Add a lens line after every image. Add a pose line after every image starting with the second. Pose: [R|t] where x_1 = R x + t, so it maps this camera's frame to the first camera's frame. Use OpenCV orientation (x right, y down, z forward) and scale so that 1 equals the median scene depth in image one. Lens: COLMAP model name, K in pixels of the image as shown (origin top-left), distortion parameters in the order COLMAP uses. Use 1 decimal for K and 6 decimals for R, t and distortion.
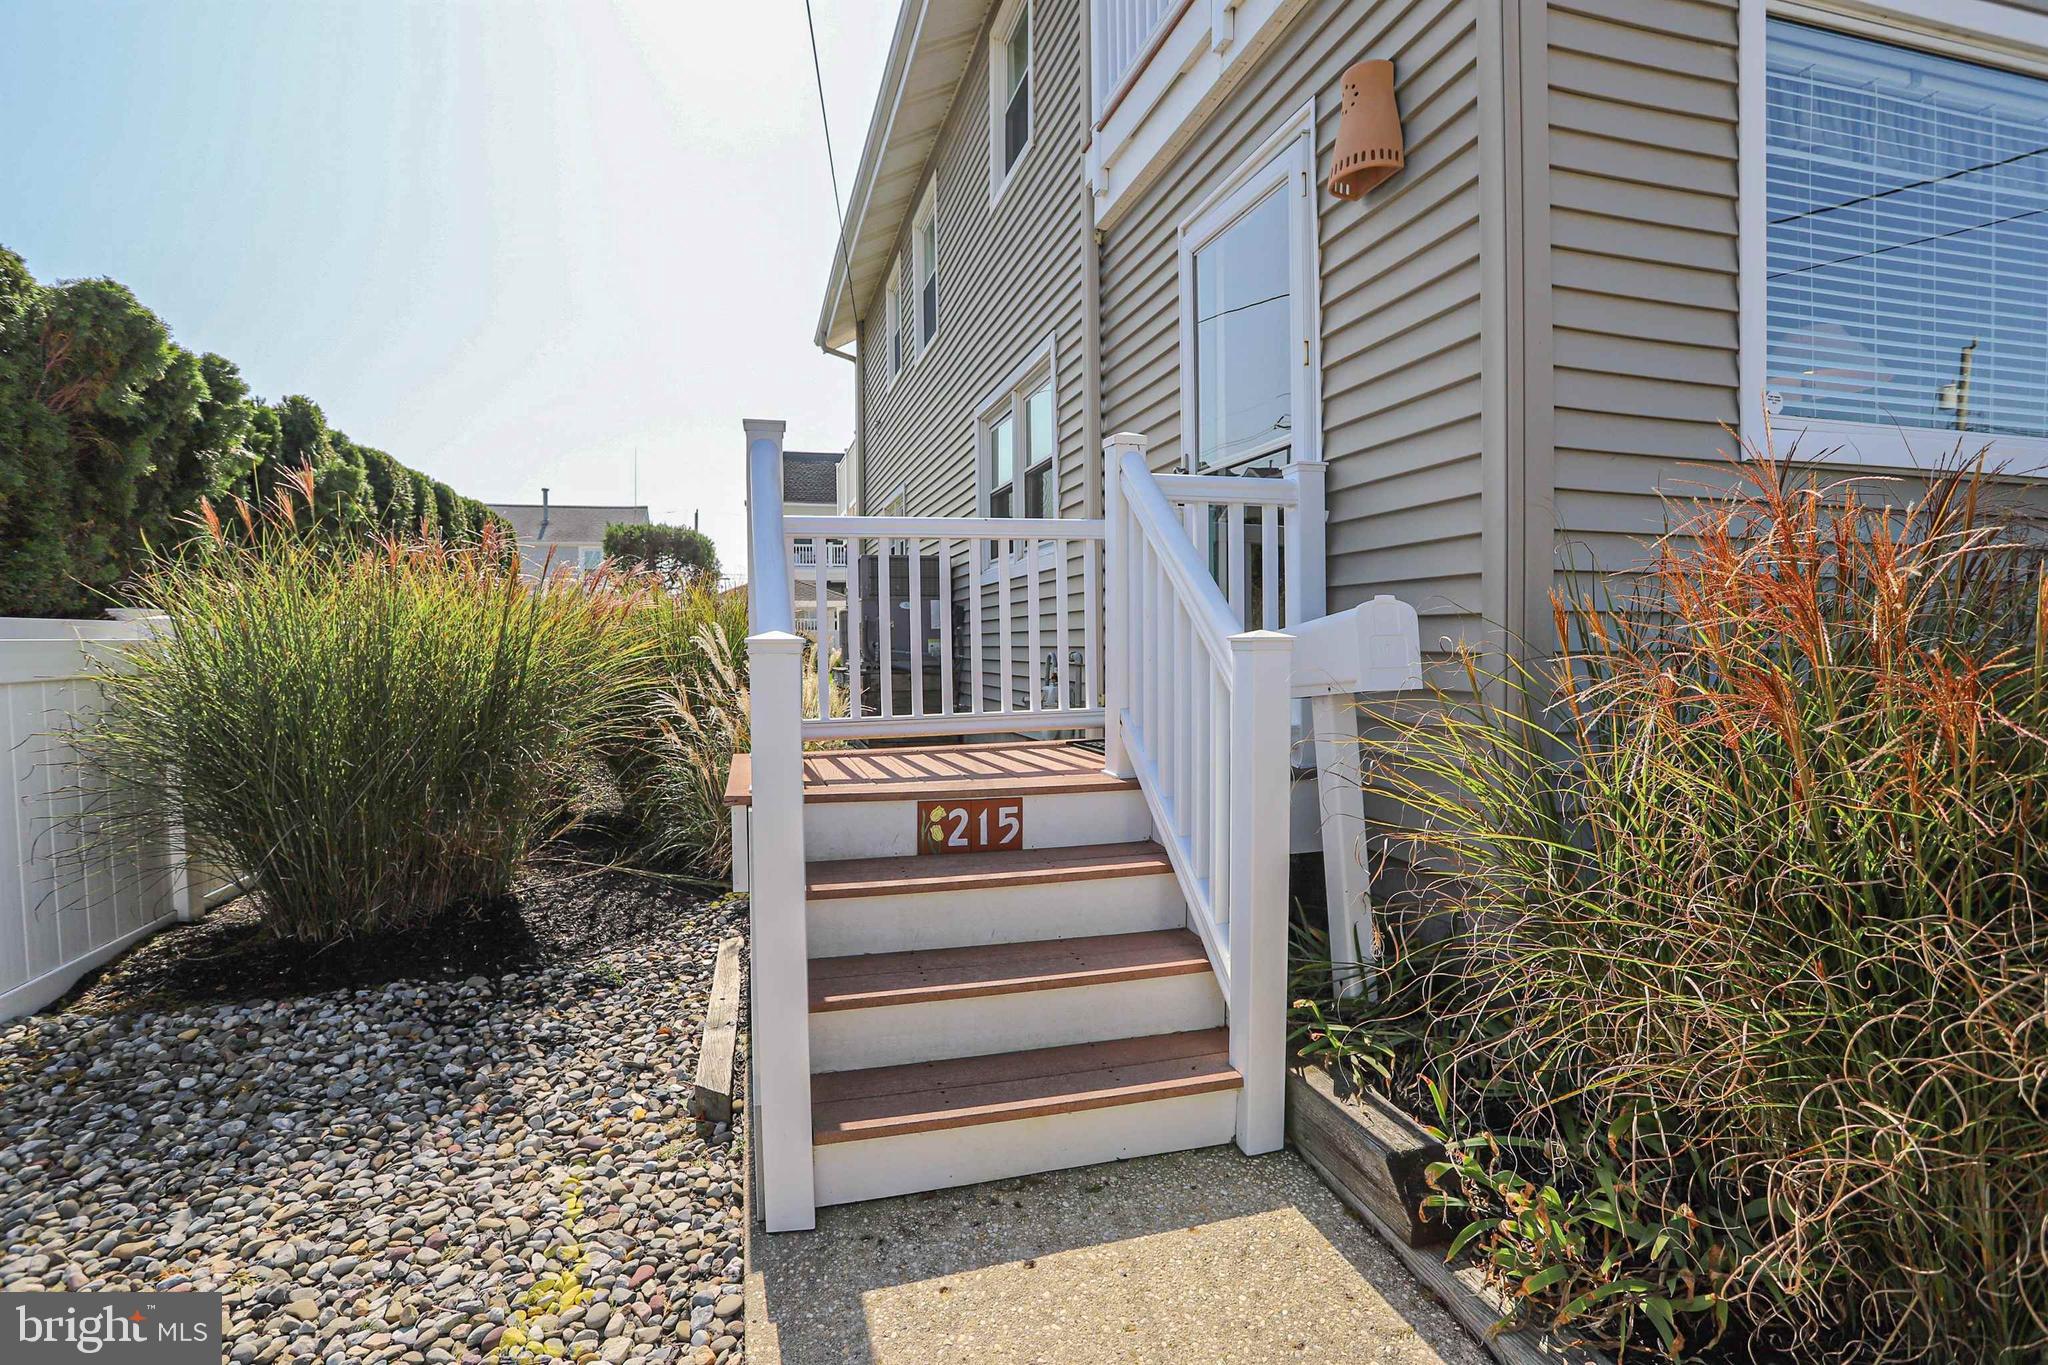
lens RADIAL K [[993.9, 0, 1019.7], [0, 993.9, 675.2], [0, 0, 1]] dist [-0.060036, 0.015333]
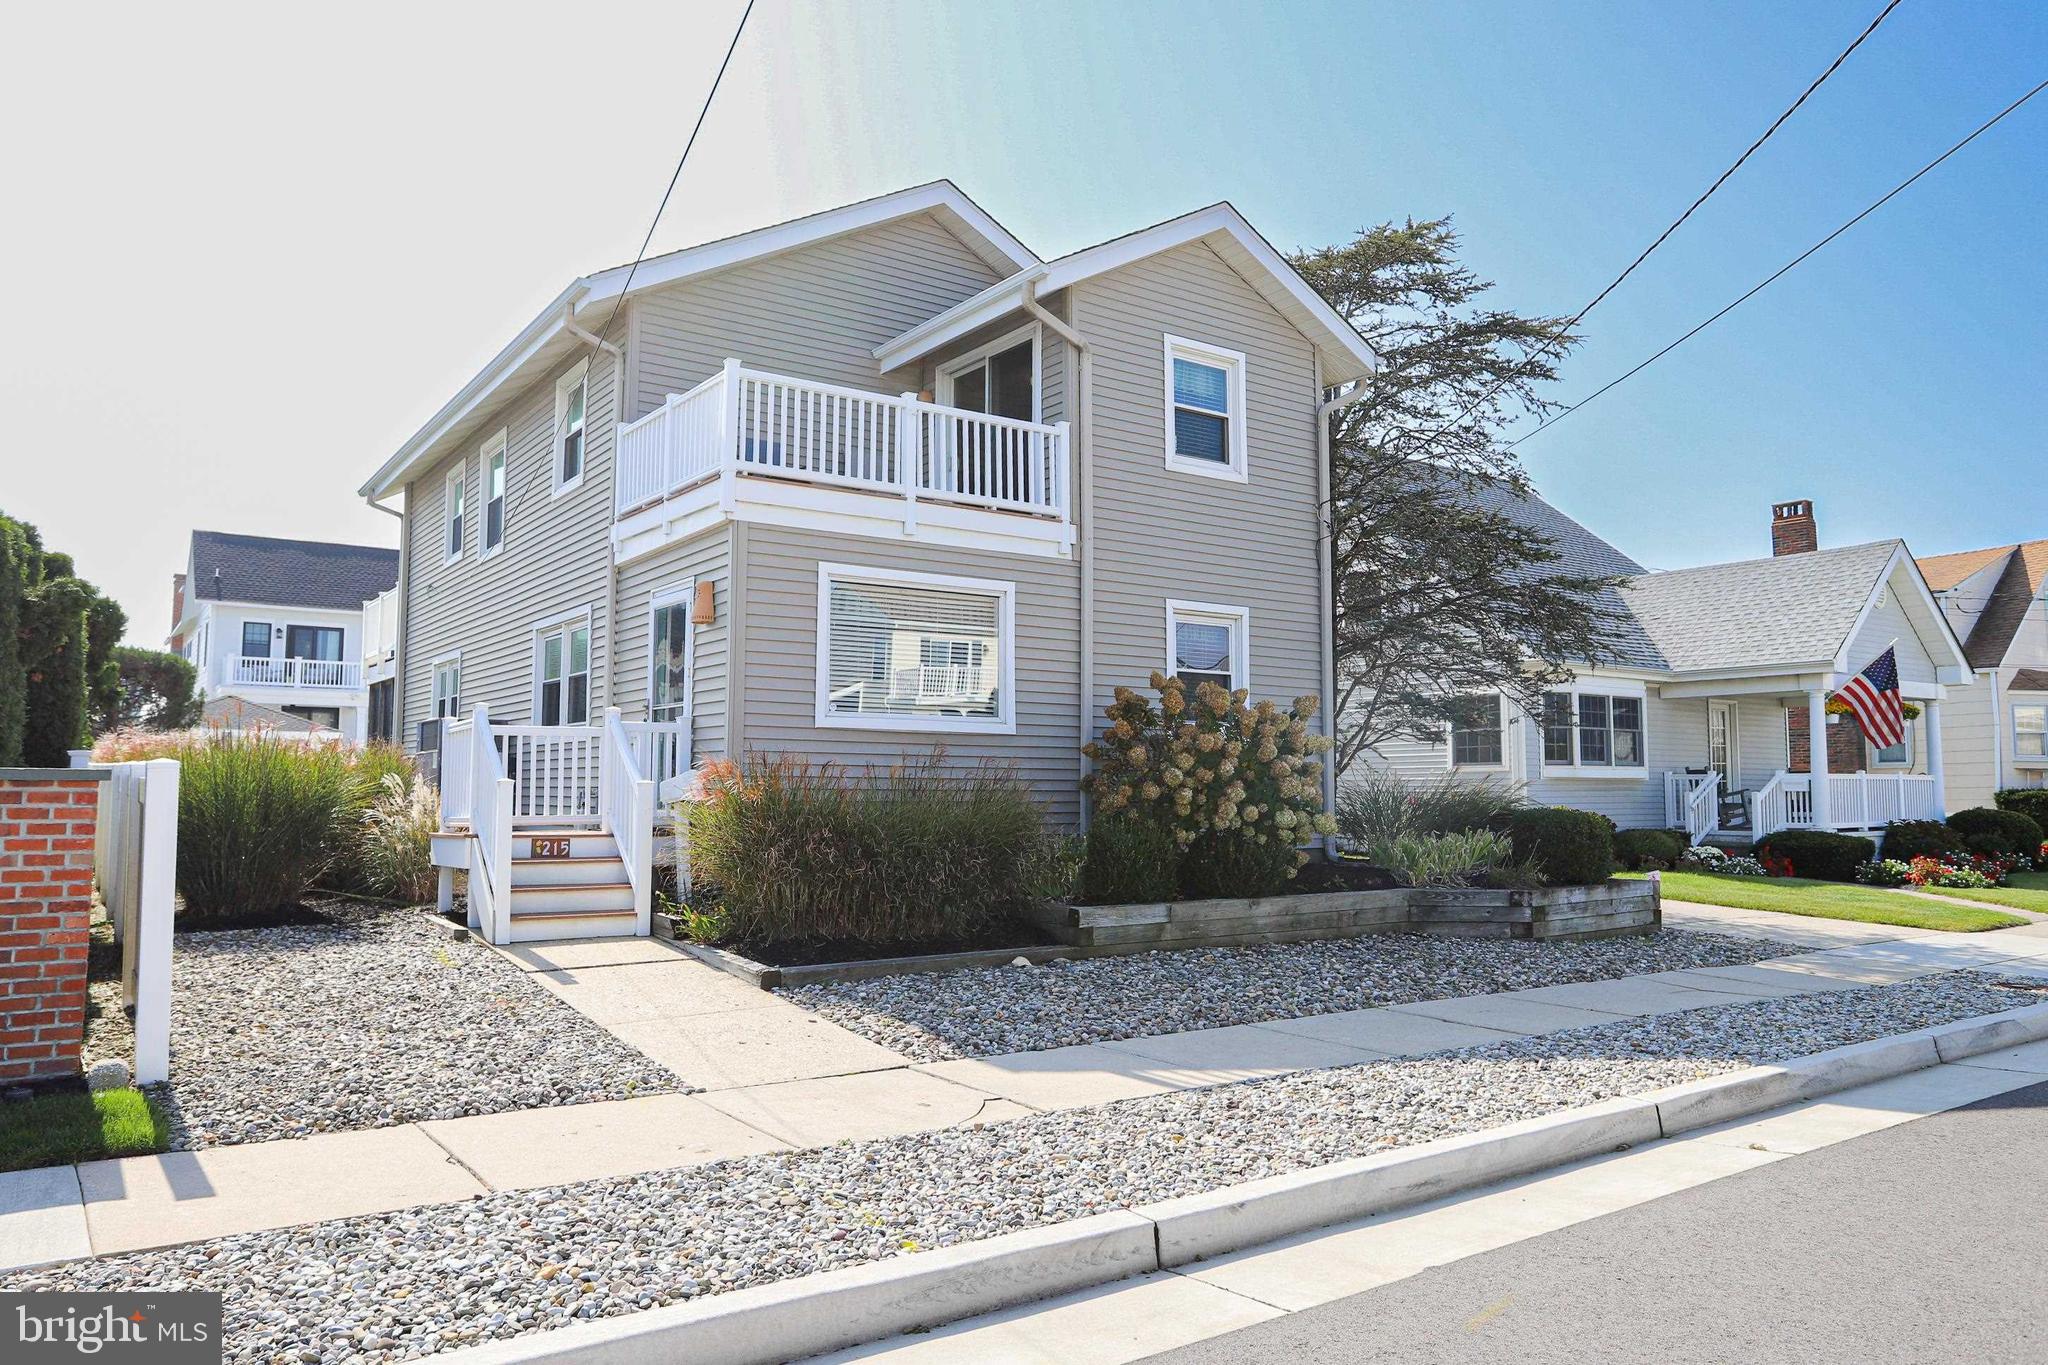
lens RADIAL K [[1390.3, 0, 1025.4], [0, 1390.3, 673.2], [0, 0, 1]] dist [-0.035936, -0.000544]
pose [[0.942263, 0.039785, 0.332502, -0.088170], [-0.000117, 0.992956, -0.118480, 0.104265], [-0.334874, 0.111600, 0.935631, -2.690502]]
